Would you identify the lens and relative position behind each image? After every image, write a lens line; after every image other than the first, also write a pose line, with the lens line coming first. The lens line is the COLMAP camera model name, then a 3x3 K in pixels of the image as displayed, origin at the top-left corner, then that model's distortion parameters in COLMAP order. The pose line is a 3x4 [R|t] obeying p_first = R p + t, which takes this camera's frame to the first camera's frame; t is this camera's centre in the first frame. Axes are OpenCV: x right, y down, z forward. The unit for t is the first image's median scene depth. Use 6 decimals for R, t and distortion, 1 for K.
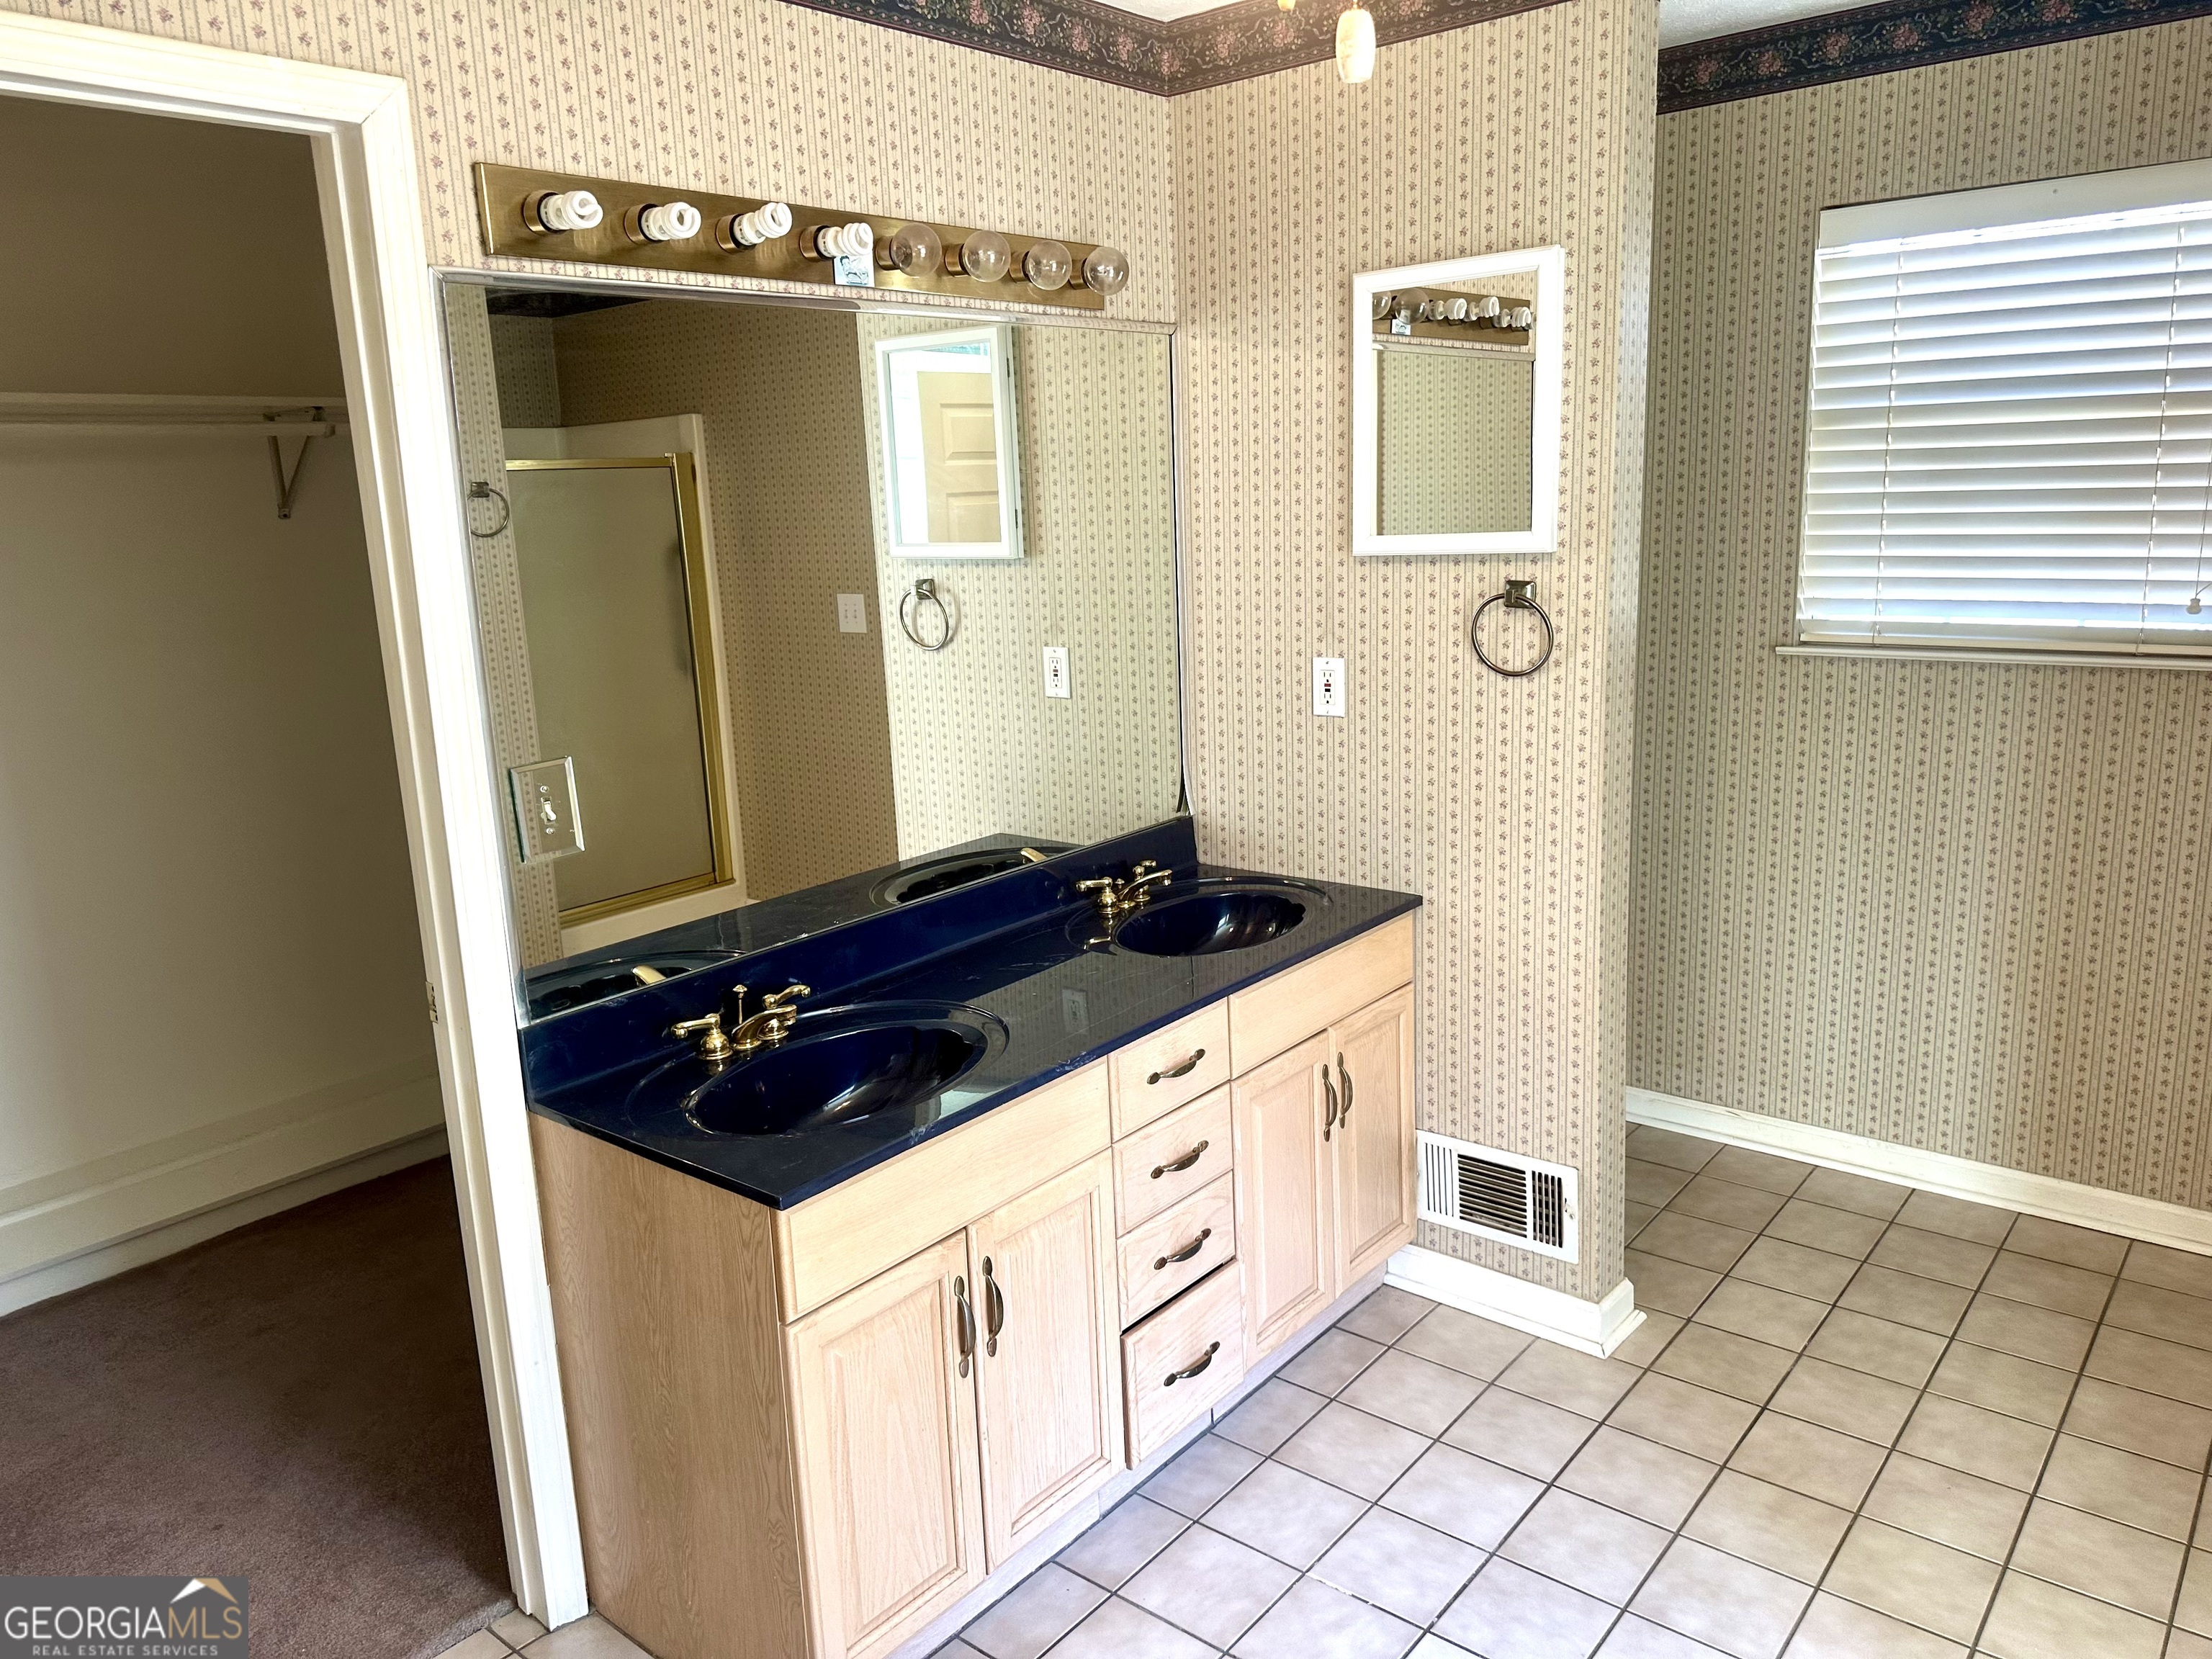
lens RADIAL K [[1647.8, 0, 1136.1], [0, 1647.8, 823.7], [0, 0, 1]] dist [0.187995, -0.283660]
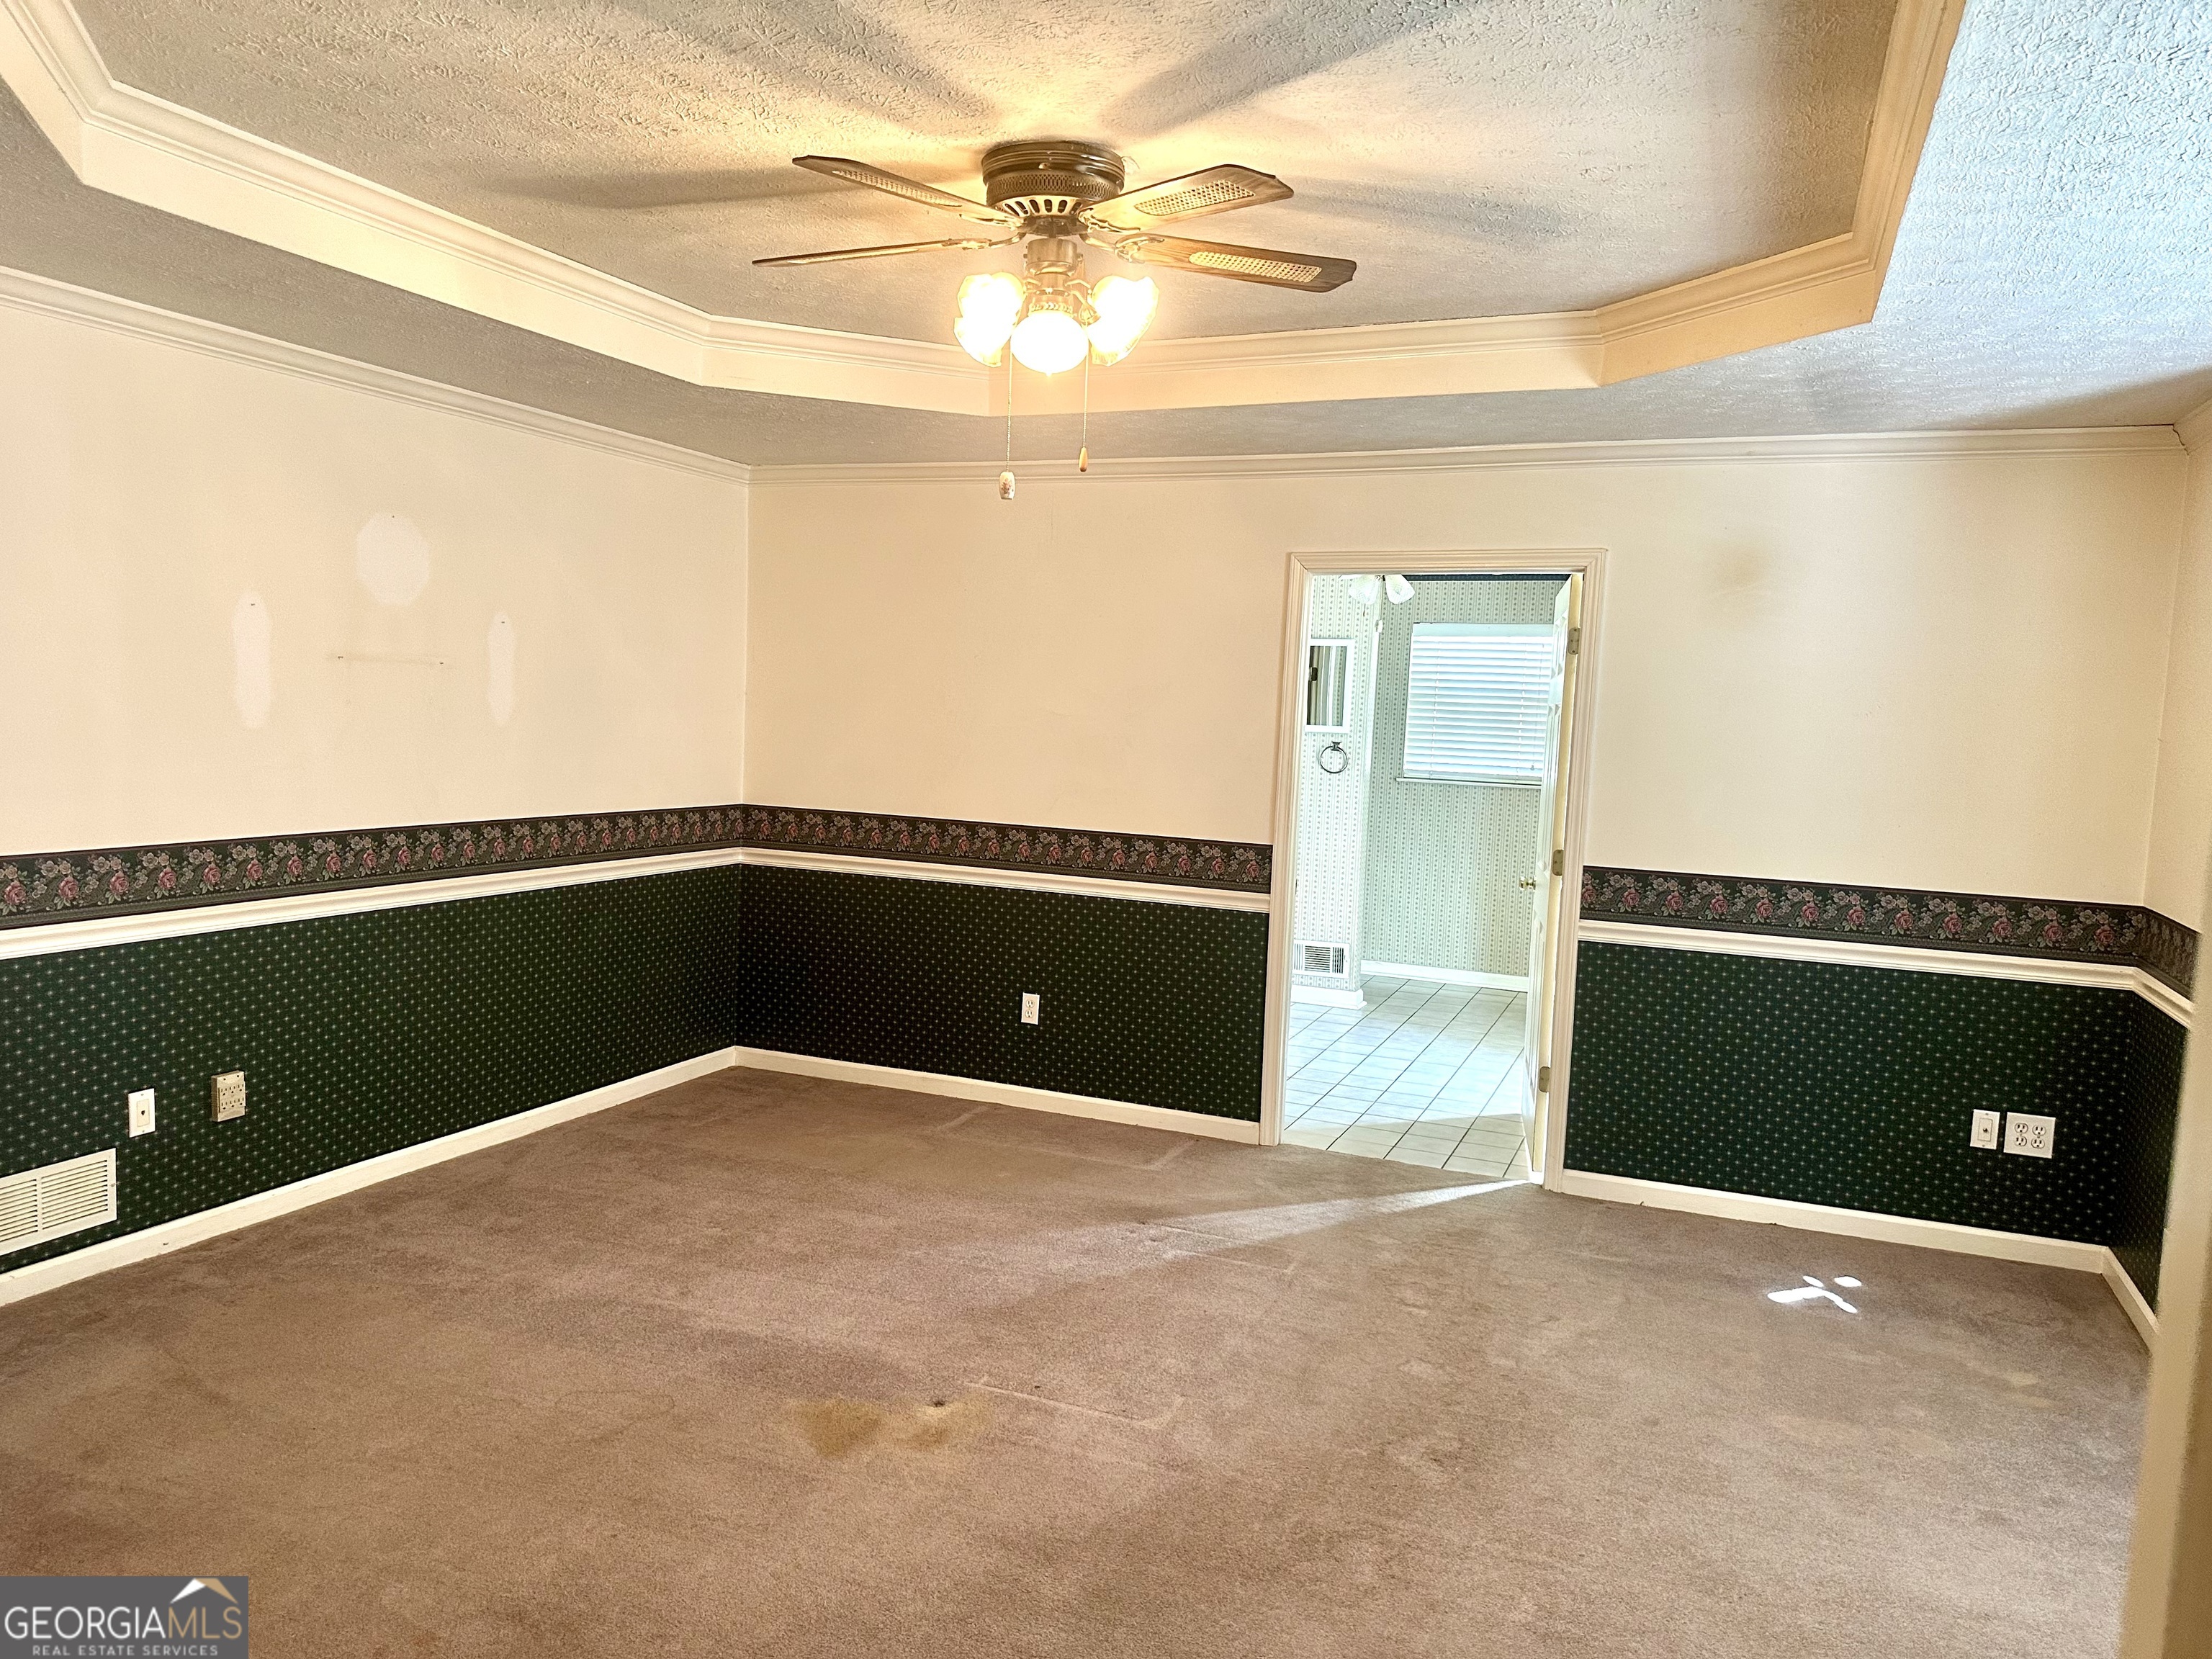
lens RADIAL K [[1558.4, 0, 1110.2], [0, 1558.4, 842.8], [0, 0, 1]] dist [0.069497, -0.107864]
pose [[0.963590, 0.039522, 0.264449, -0.923572], [-0.009025, 0.993259, -0.115561, 0.374426], [-0.267233, 0.108967, 0.957451, -1.610933]]
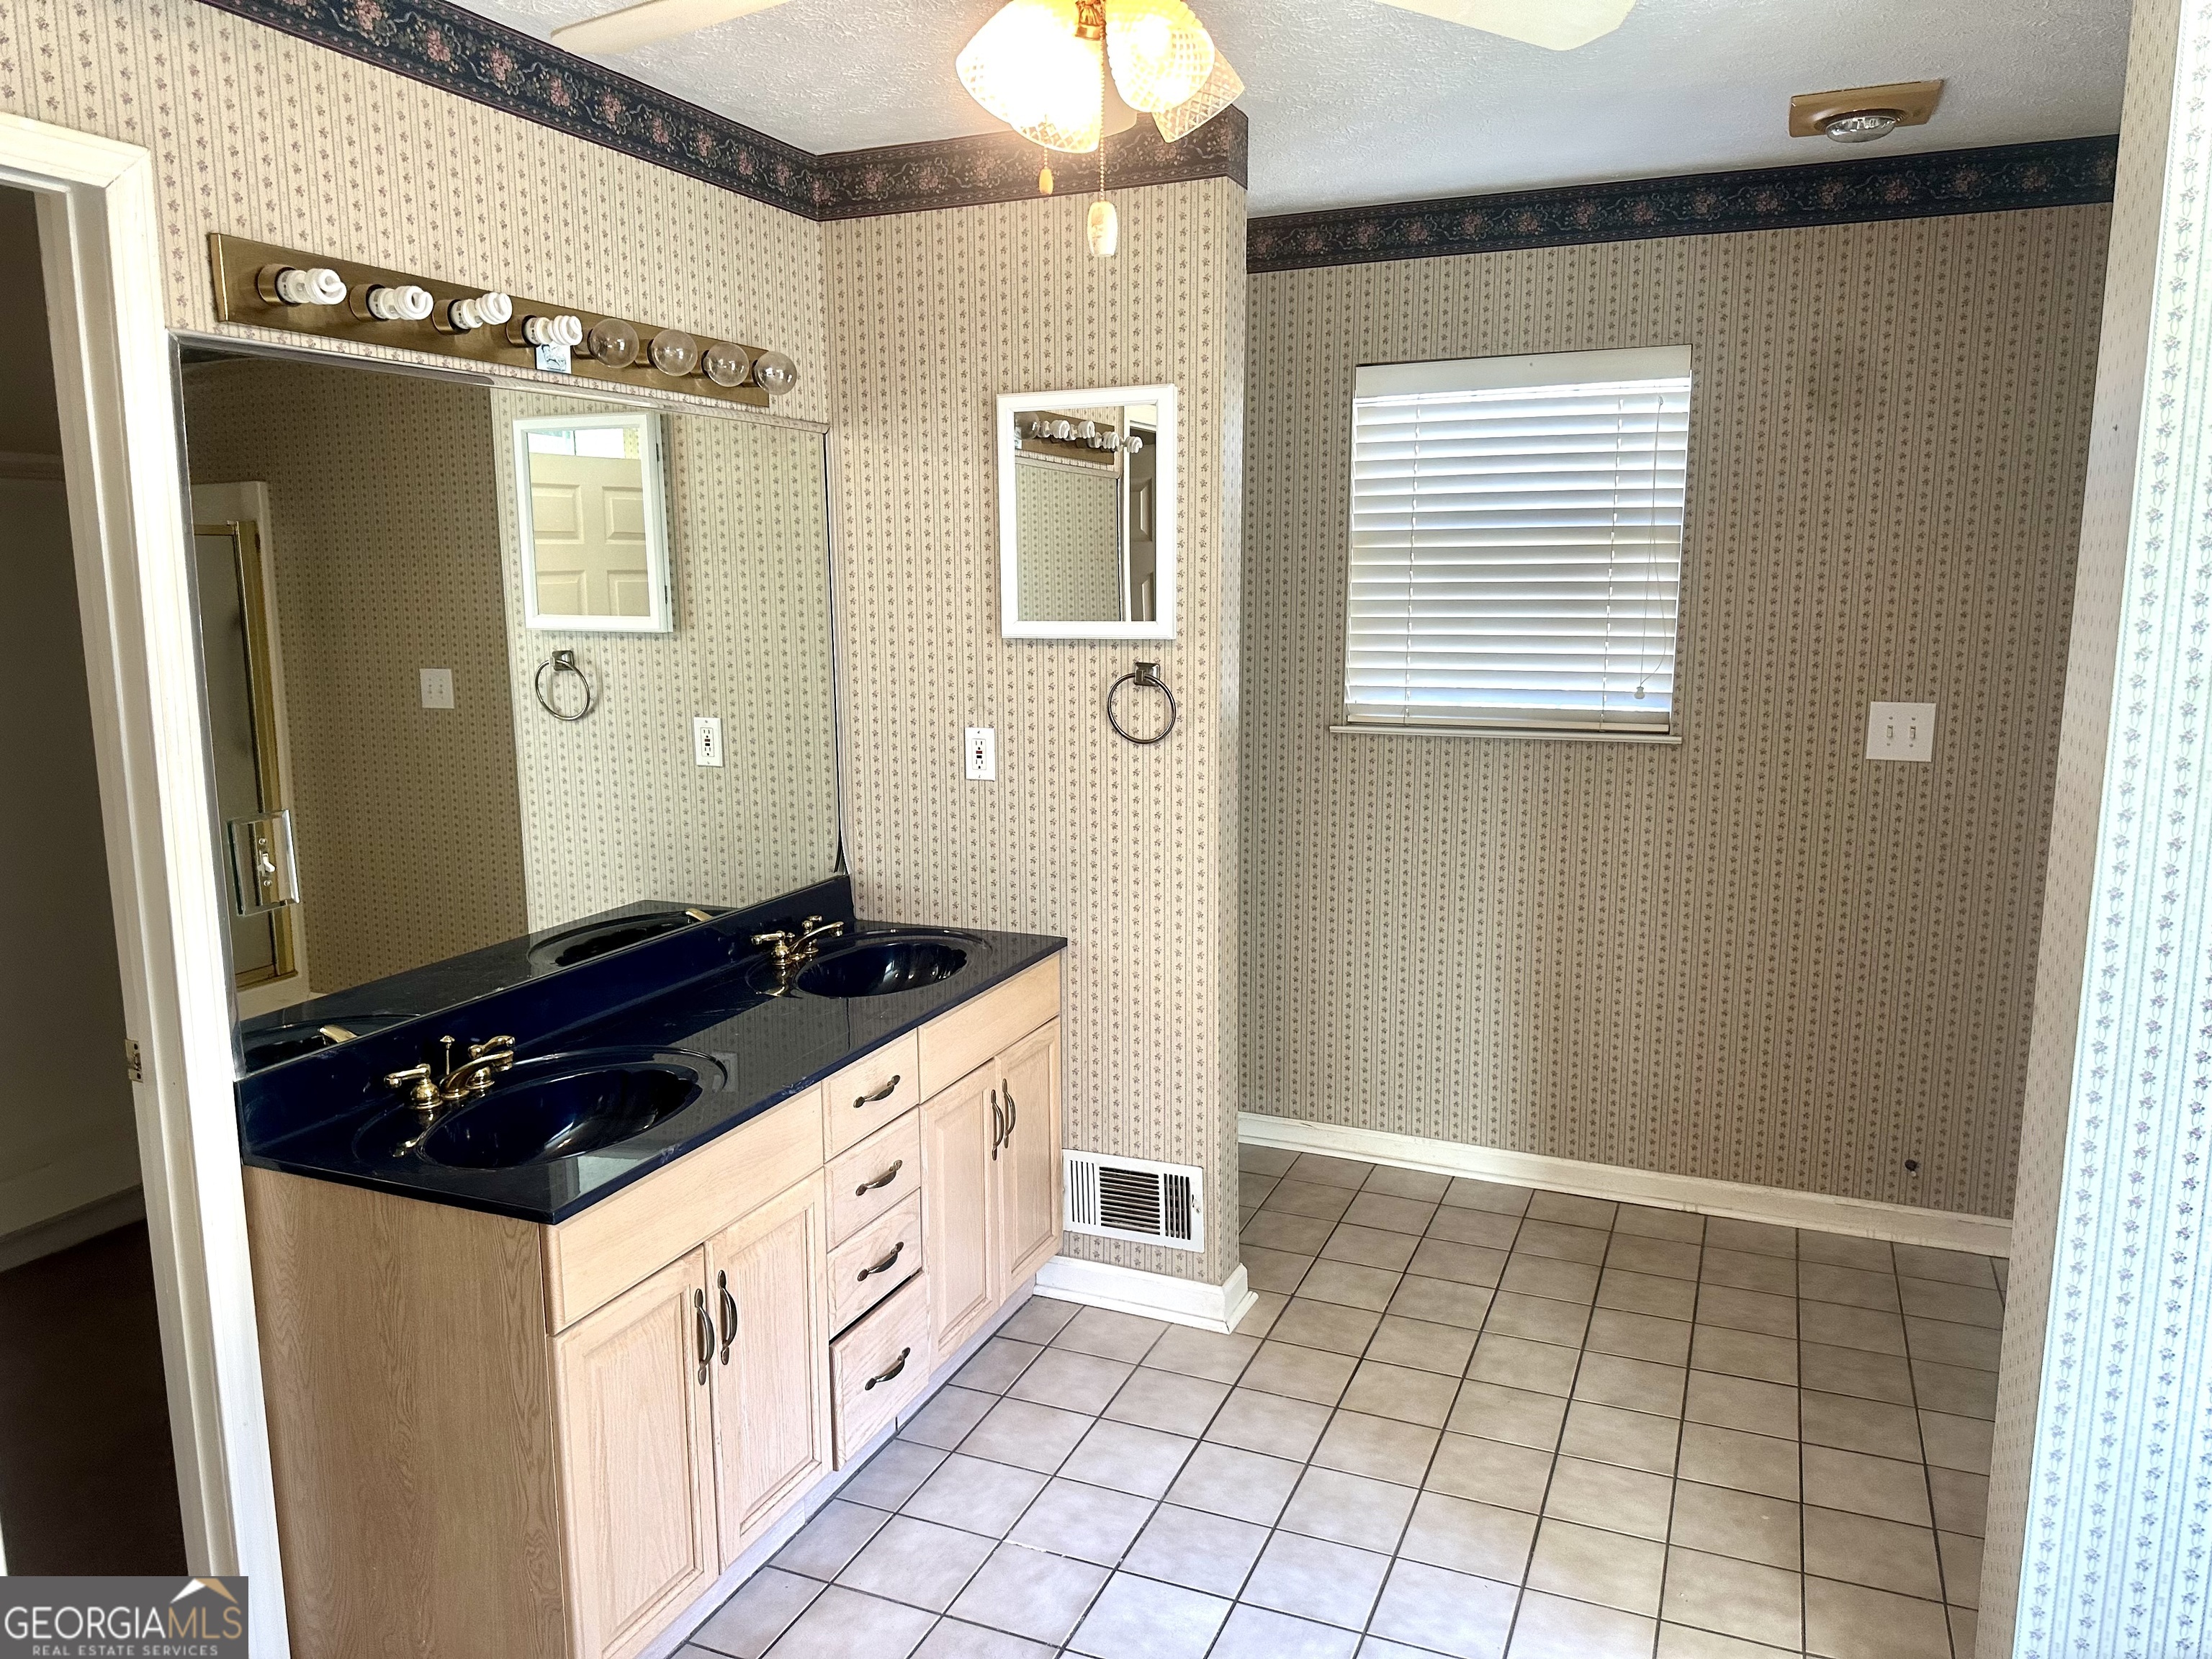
lens RADIAL K [[1599.3, 0, 1152.6], [0, 1599.3, 824.5], [0, 0, 1]] dist [0.220758, -0.214670]
pose [[0.960888, -0.014252, 0.276569, -0.080985], [0.028755, 0.998411, -0.048453, 0.023241], [-0.275439, 0.054511, 0.959772, -0.079364]]
